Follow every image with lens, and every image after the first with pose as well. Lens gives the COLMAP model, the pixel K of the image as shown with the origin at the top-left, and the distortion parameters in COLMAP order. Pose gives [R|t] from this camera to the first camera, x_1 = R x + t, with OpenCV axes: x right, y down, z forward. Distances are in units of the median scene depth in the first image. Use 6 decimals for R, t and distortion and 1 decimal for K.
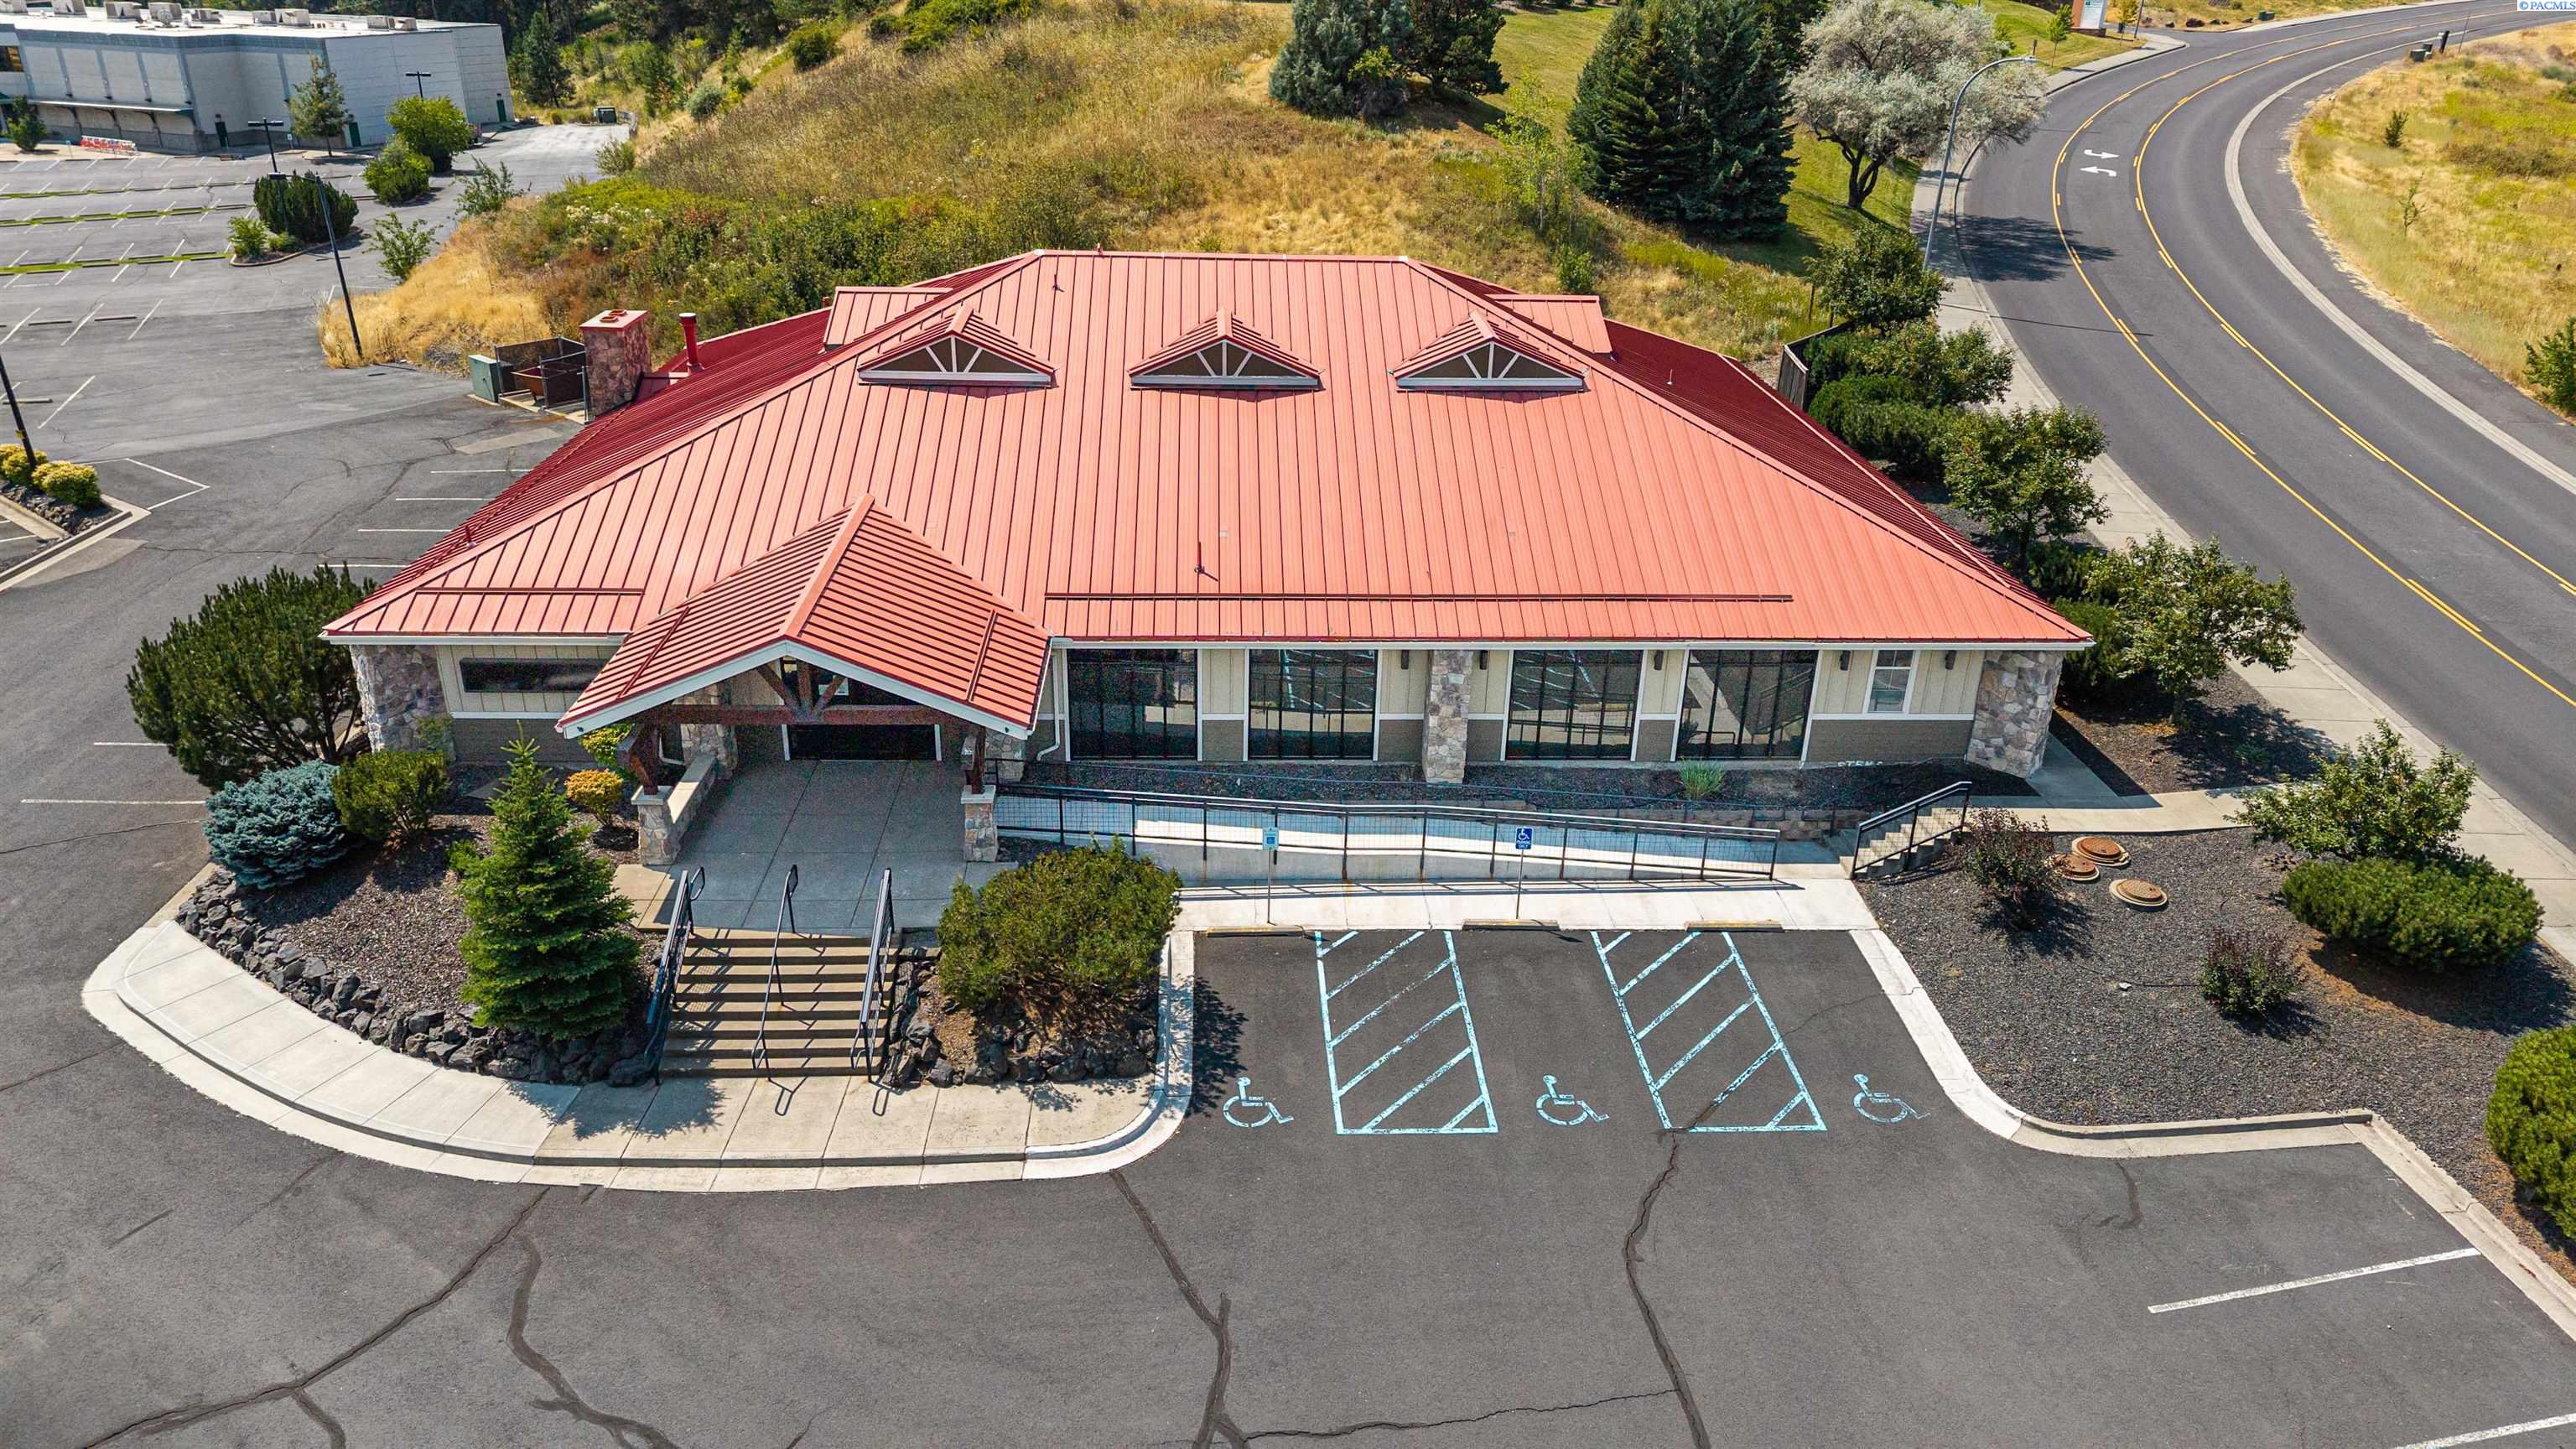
lens RADIAL K [[1706.6, 0, 1289.7], [0, 1706.6, 734.2], [0, 0, 1]] dist [0.024362, -0.018893]
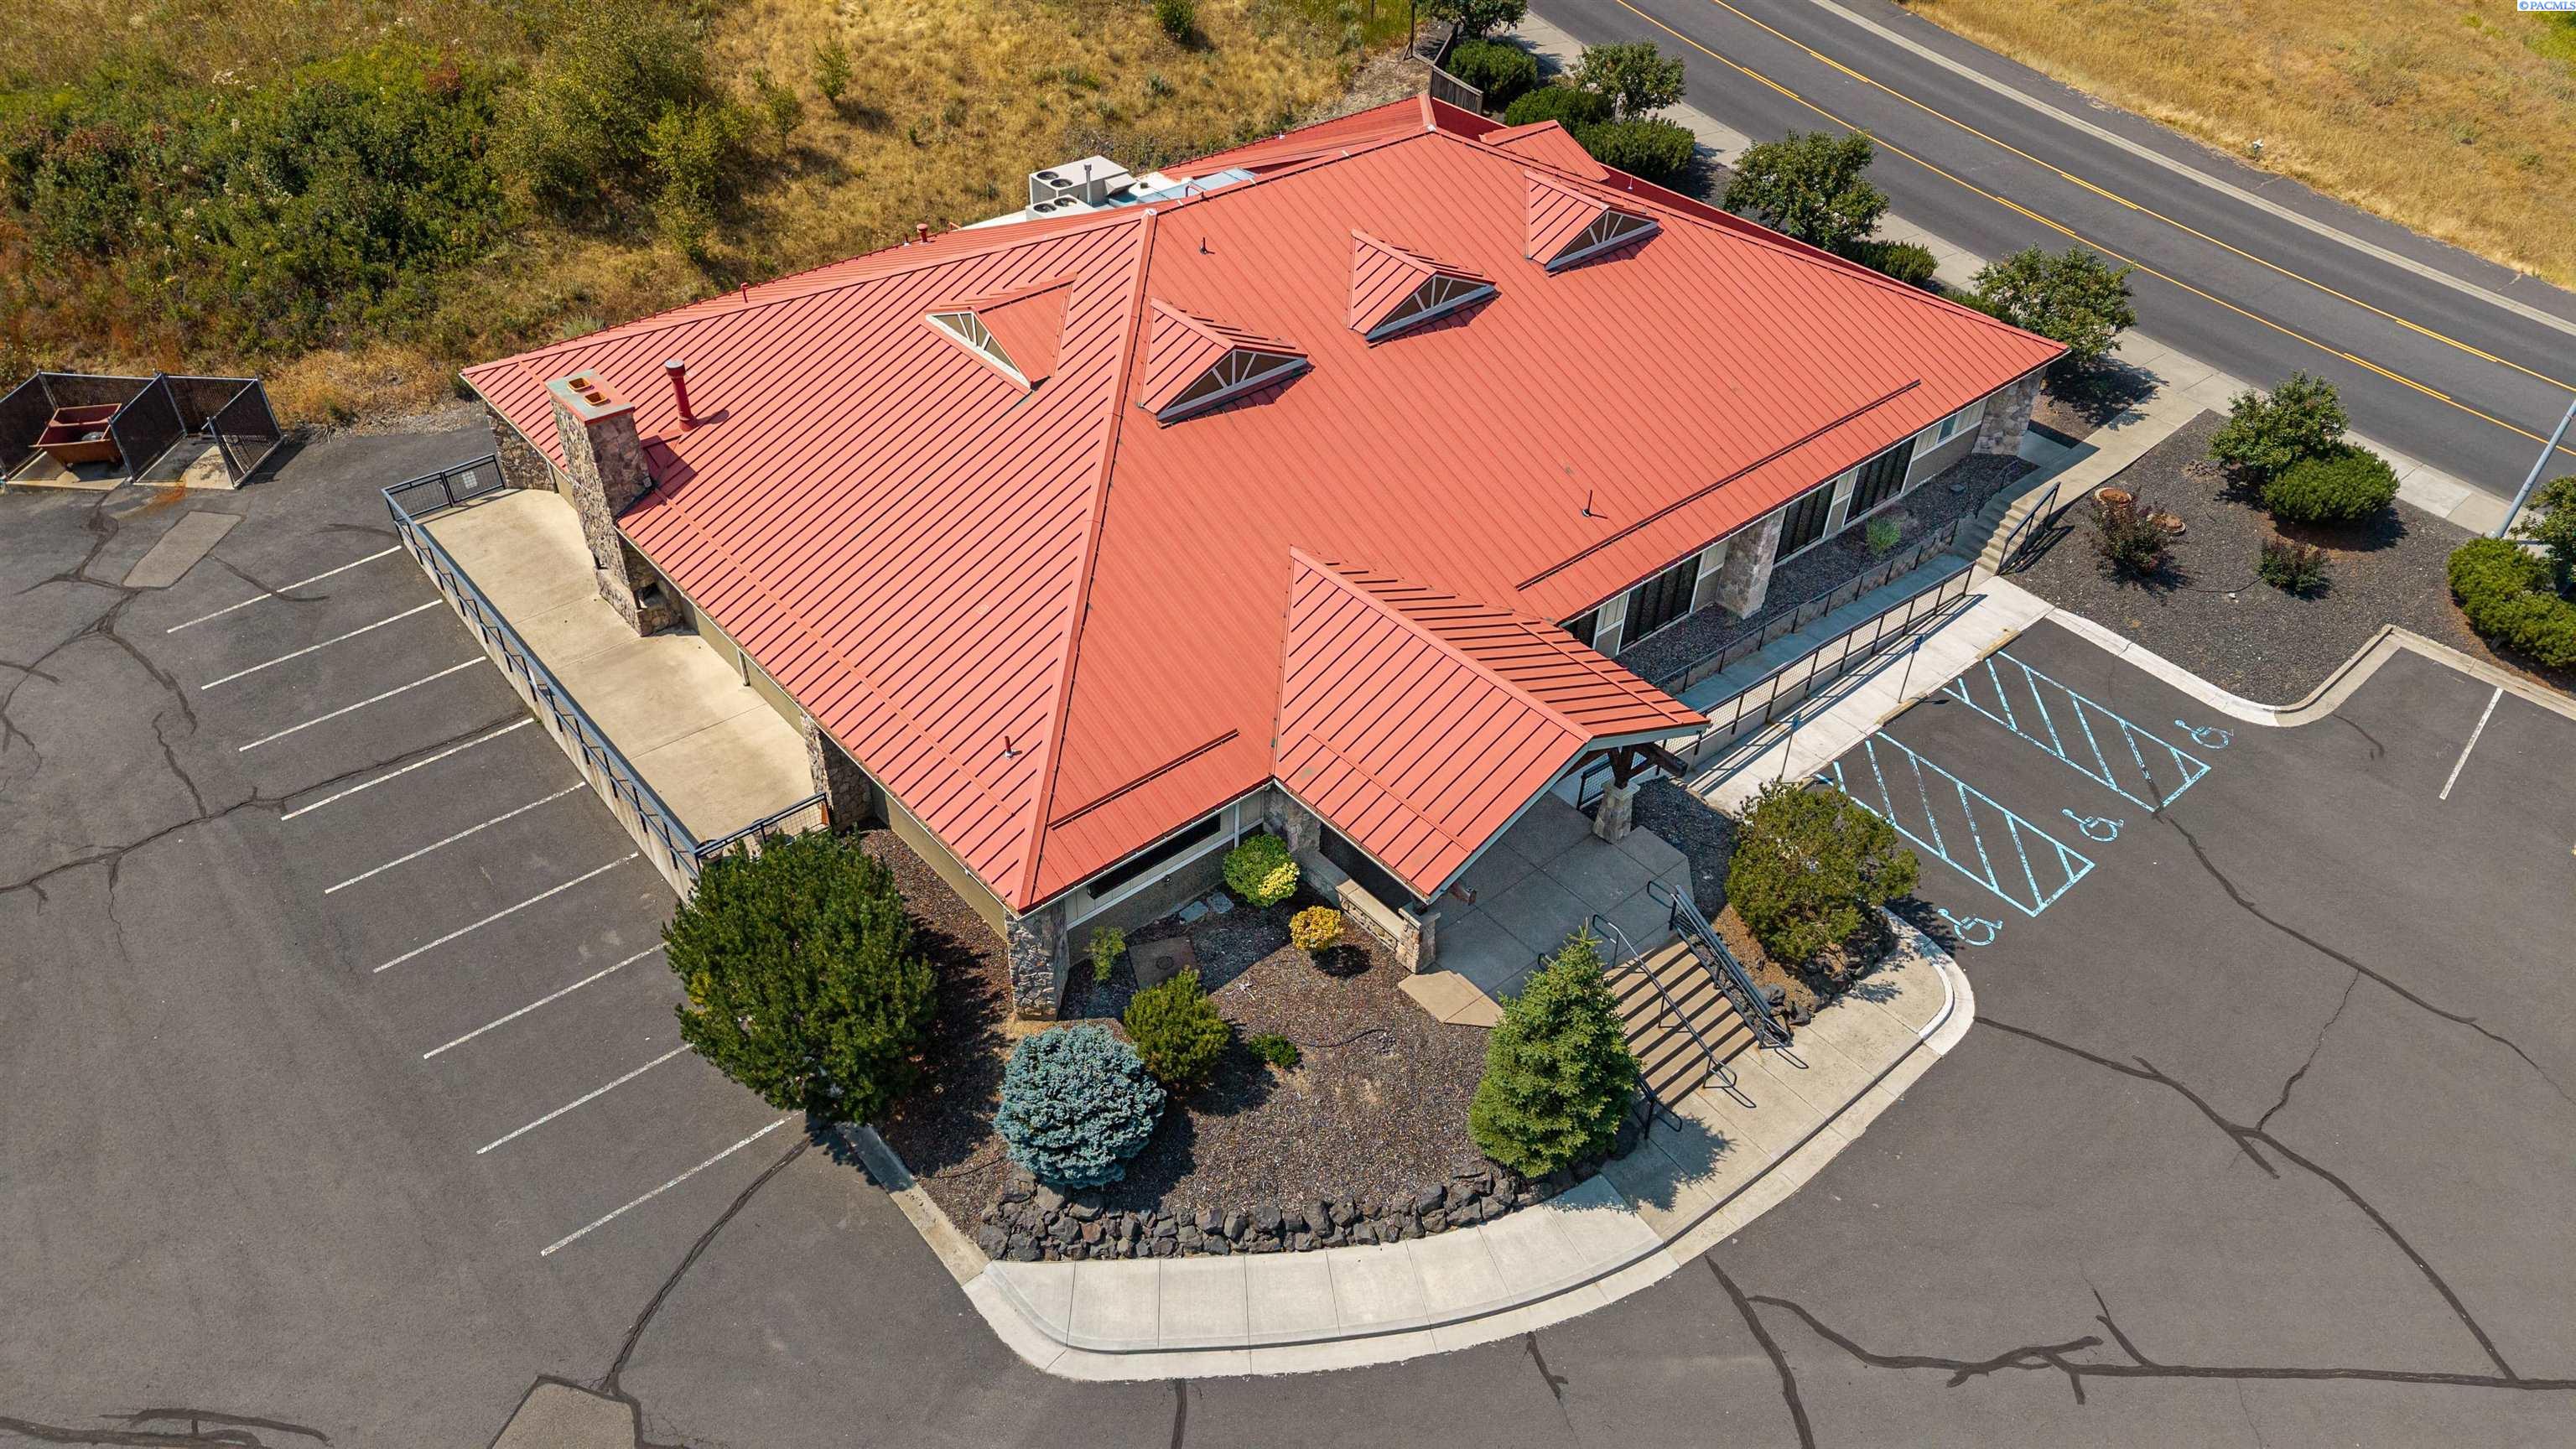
lens RADIAL K [[1713.5, 0, 1288.0], [0, 1713.5, 724.5], [0, 0, 1]] dist [0.023919, -0.021260]
pose [[0.787011, -0.388397, 0.479335, -0.867222], [0.251386, 0.911419, 0.325761, -0.418805], [-0.563400, -0.135879, 0.814934, 0.203219]]
